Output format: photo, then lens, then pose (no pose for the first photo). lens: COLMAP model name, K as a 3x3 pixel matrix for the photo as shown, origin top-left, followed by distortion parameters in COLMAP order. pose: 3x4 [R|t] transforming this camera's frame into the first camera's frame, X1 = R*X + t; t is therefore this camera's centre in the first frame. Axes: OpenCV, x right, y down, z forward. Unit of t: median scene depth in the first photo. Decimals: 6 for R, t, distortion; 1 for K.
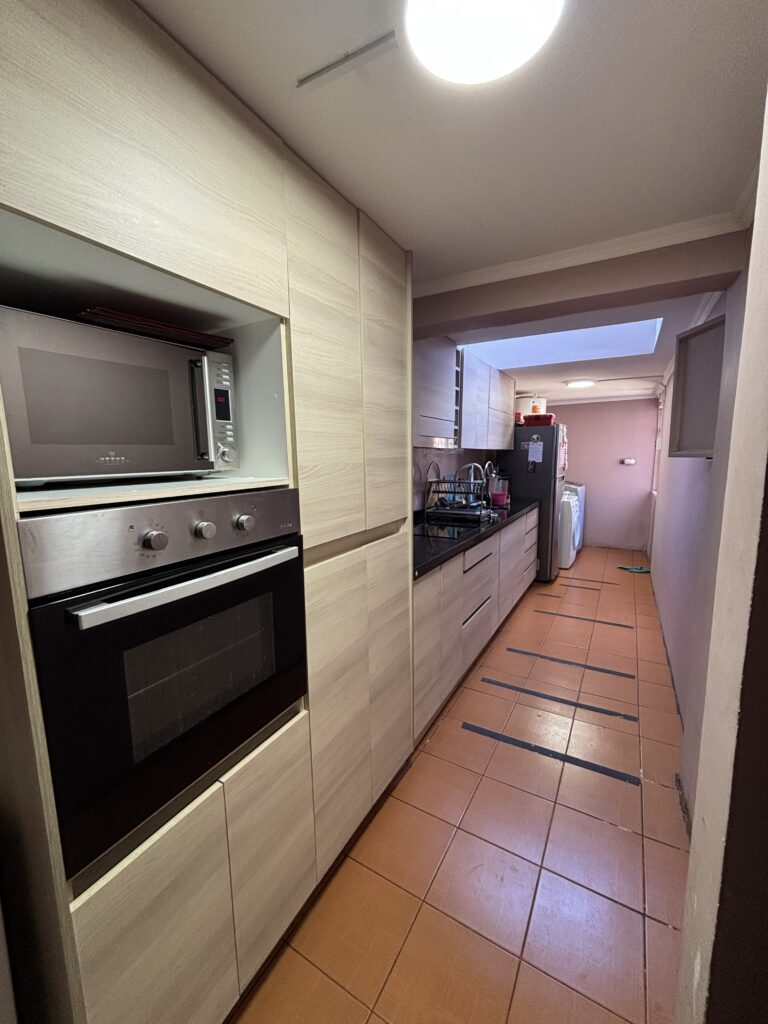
lens RADIAL K [[415.3, 0, 385.4], [0, 415.3, 511.2], [0, 0, 1]] dist [-0.000921, -0.000149]
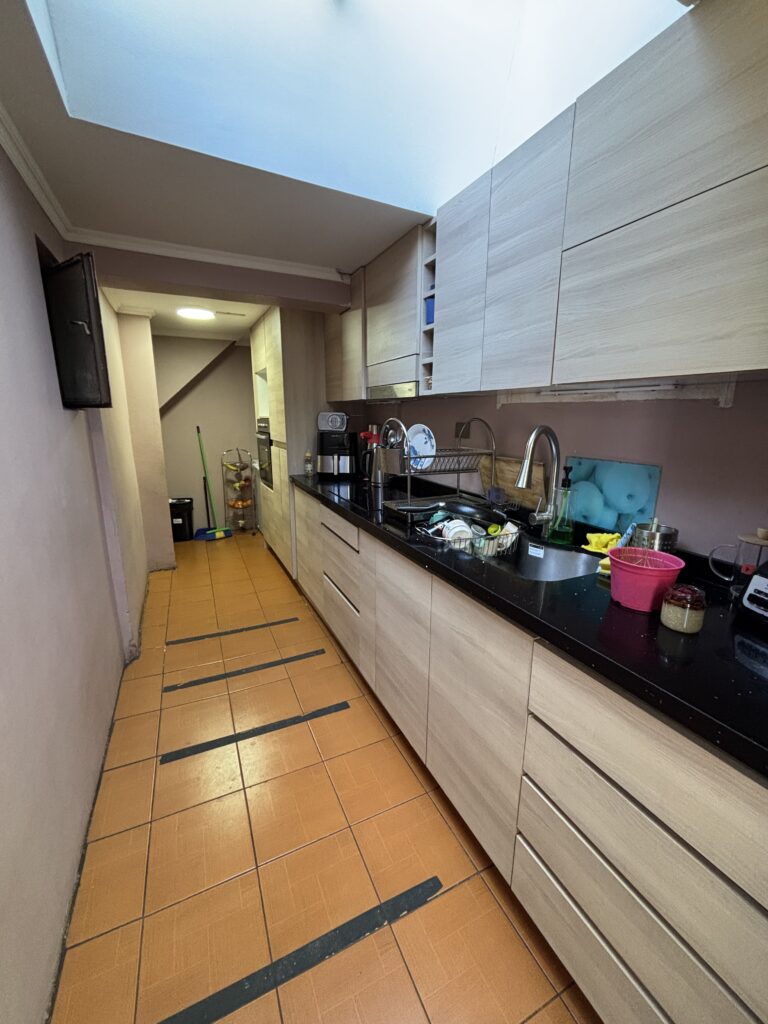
lens RADIAL K [[415.3, 0, 385.4], [0, 415.3, 511.2], [0, 0, 1]] dist [-0.000921, -0.000149]
pose [[-0.566270, 0.185138, -0.803158, 0.860145], [-0.114766, 0.947242, 0.299267, -0.189091], [0.816191, 0.261641, -0.515147, 1.535687]]
